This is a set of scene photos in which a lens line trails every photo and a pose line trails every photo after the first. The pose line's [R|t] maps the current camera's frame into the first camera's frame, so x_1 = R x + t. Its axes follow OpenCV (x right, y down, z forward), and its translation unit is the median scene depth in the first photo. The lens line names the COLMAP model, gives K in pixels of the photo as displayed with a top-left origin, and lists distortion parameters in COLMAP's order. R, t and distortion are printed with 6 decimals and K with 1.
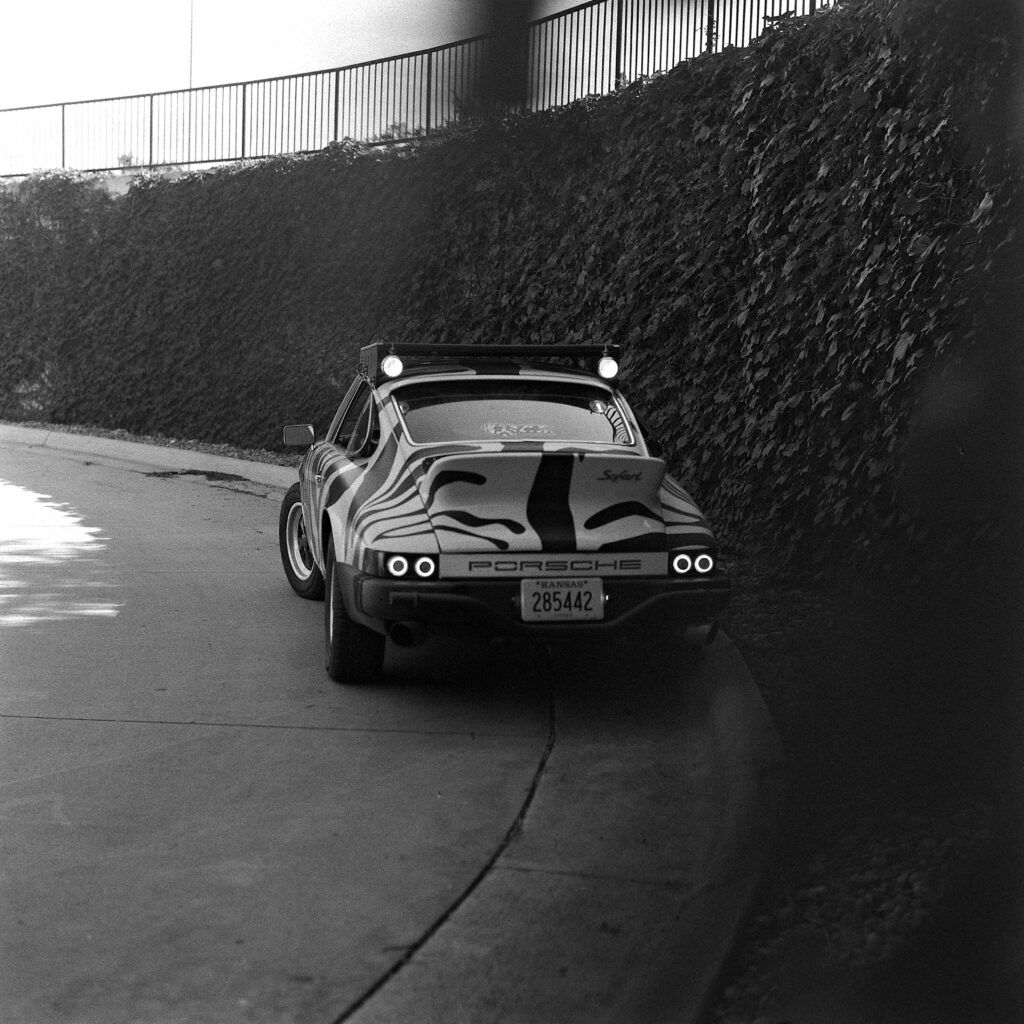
lens RADIAL K [[1650.6, 0, 512.0], [0, 1650.6, 512.0], [0, 0, 1]] dist [-0.017794, -0.166450]
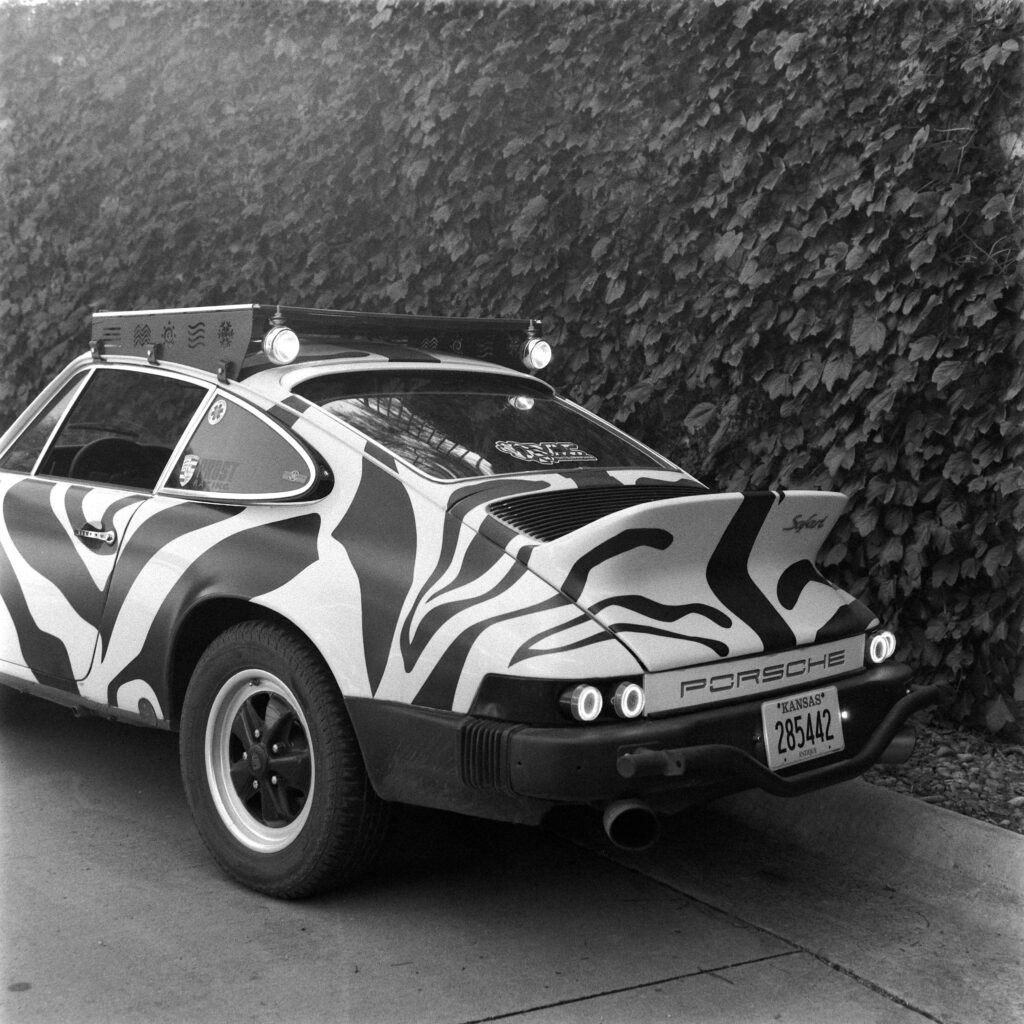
lens RADIAL K [[1568.6, 0, 508.5], [0, 1568.6, 488.8], [0, 0, 1]] dist [-0.043559, -0.068430]
pose [[0.815127, -0.032211, 0.578386, -0.395931], [0.032413, 0.999425, 0.009980, -0.046296], [-0.578375, 0.010612, 0.815702, 0.575616]]
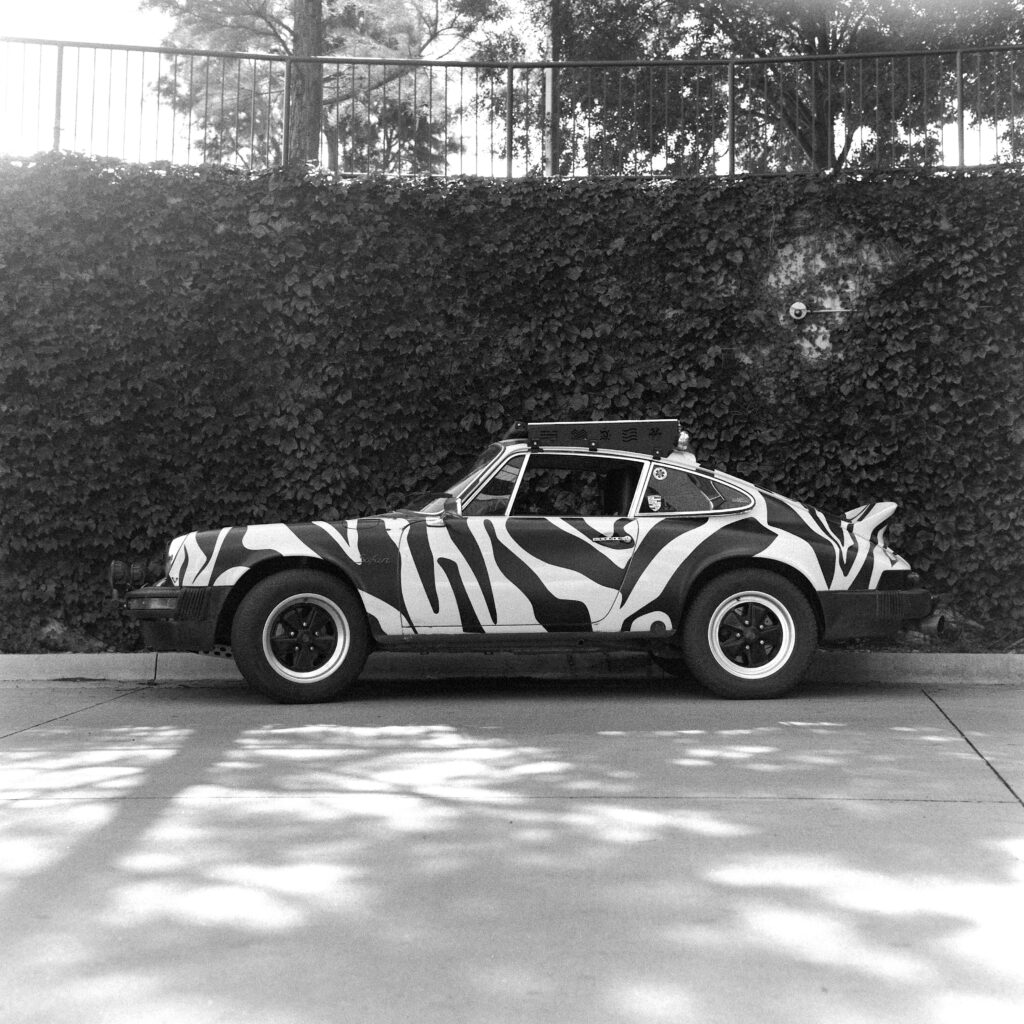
lens RADIAL K [[1568.6, 0, 508.5], [0, 1568.6, 488.8], [0, 0, 1]] dist [-0.043559, -0.068430]
pose [[0.119201, 0.035683, 0.992229, -1.429092], [0.095193, 0.994339, -0.047195, -0.013868], [-0.988296, 0.100079, 0.115130, 1.174869]]
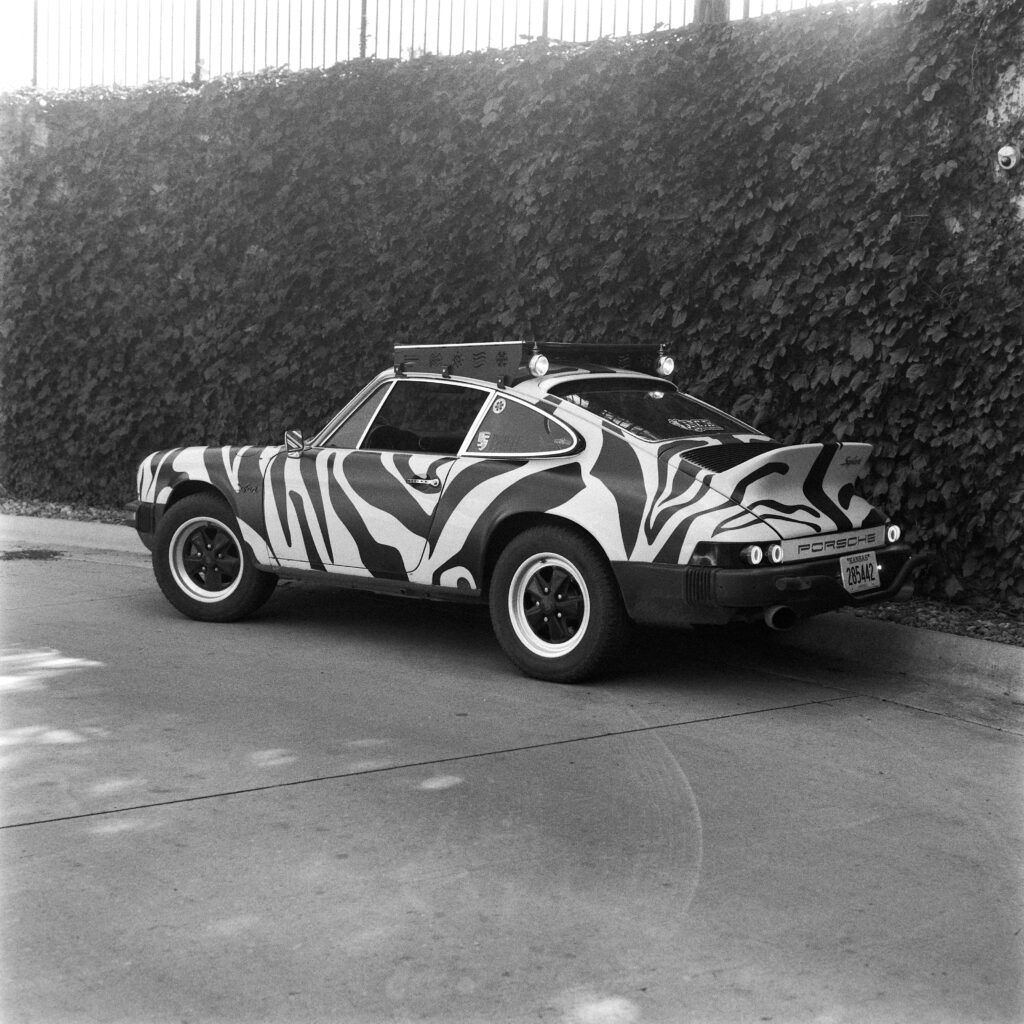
lens RADIAL K [[1563.8, 0, 512.0], [0, 1563.8, 512.0], [0, 0, 1]] dist [-0.028944, -0.113296]
pose [[0.774826, -0.063880, 0.628939, -0.813741], [0.057987, 0.997869, 0.029915, -0.033504], [-0.629509, 0.013292, 0.776879, 0.317878]]
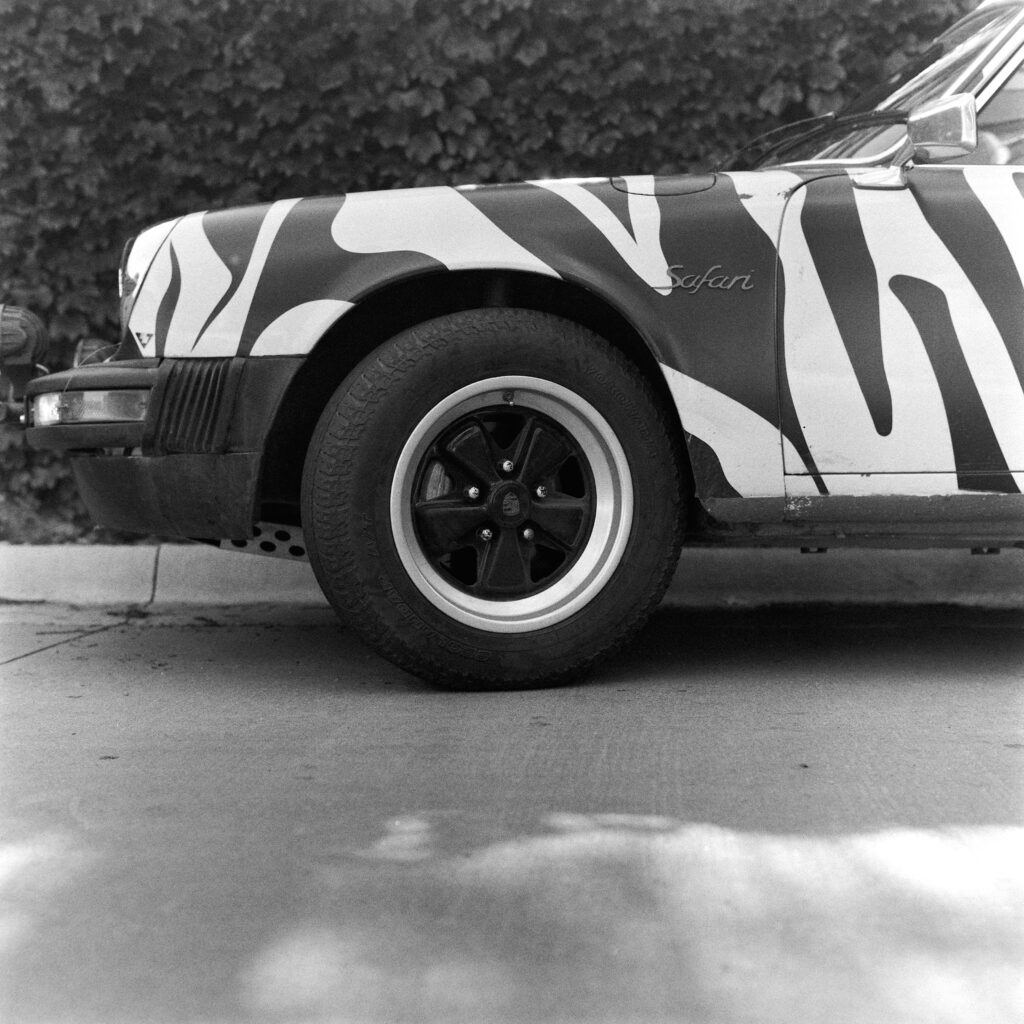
lens RADIAL K [[1650.6, 0, 512.0], [0, 1650.6, 512.0], [0, 0, 1]] dist [-0.017794, -0.166450]
pose [[0.184636, -0.044758, 0.981787, -0.651366], [0.091469, 0.995409, 0.028177, 0.019586], [-0.978541, 0.084601, 0.187883, 1.405740]]
